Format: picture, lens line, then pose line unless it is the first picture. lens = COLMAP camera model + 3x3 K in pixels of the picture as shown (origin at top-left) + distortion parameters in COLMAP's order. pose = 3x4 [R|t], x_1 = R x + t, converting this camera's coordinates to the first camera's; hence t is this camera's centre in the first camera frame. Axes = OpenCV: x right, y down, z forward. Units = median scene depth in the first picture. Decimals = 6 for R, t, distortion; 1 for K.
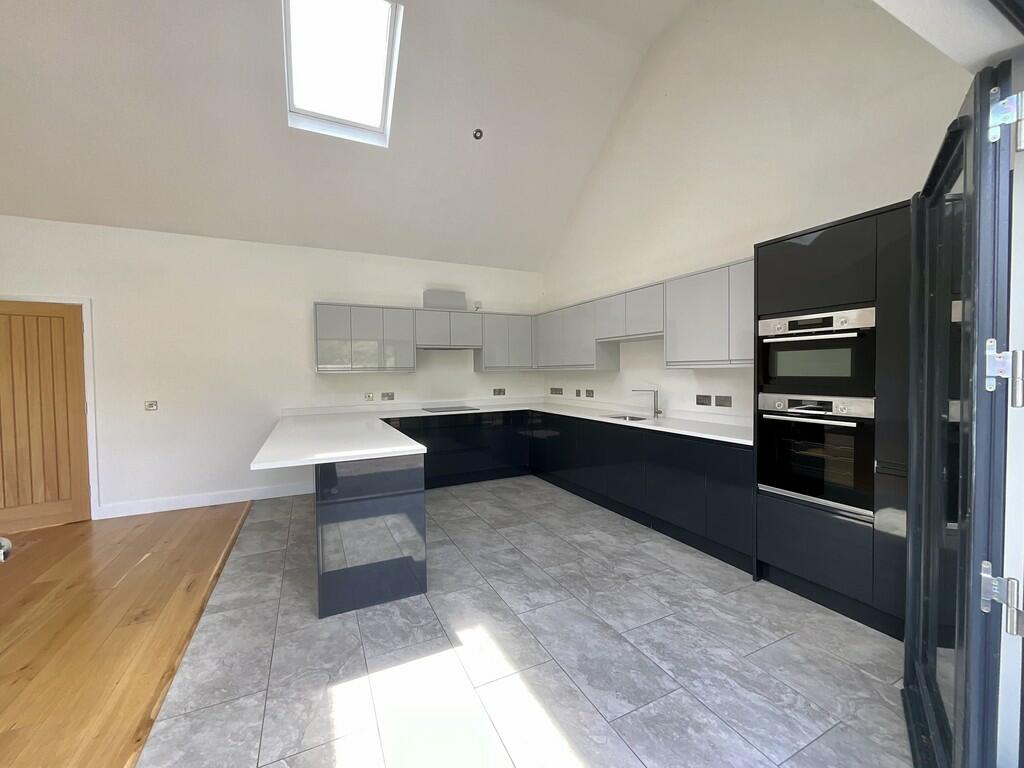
lens RADIAL K [[415.0, 0, 511.4], [0, 415.0, 382.7], [0, 0, 1]] dist [0.001626, 0.000164]
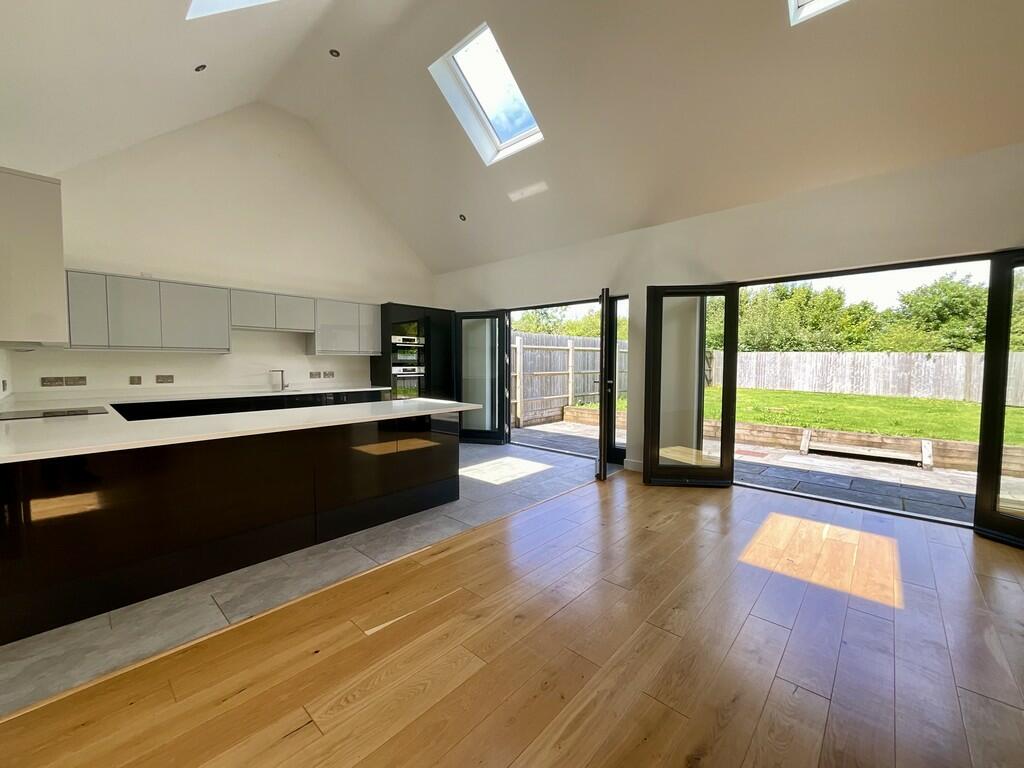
lens RADIAL K [[415.0, 0, 508.2], [0, 415.0, 382.7], [0, 0, 1]] dist [0.001626, 0.000164]
pose [[-0.364234, -0.033954, 0.930688, -1.300581], [0.026582, 0.998549, 0.046834, 0.015842], [-0.930928, 0.041798, -0.362803, 0.877443]]
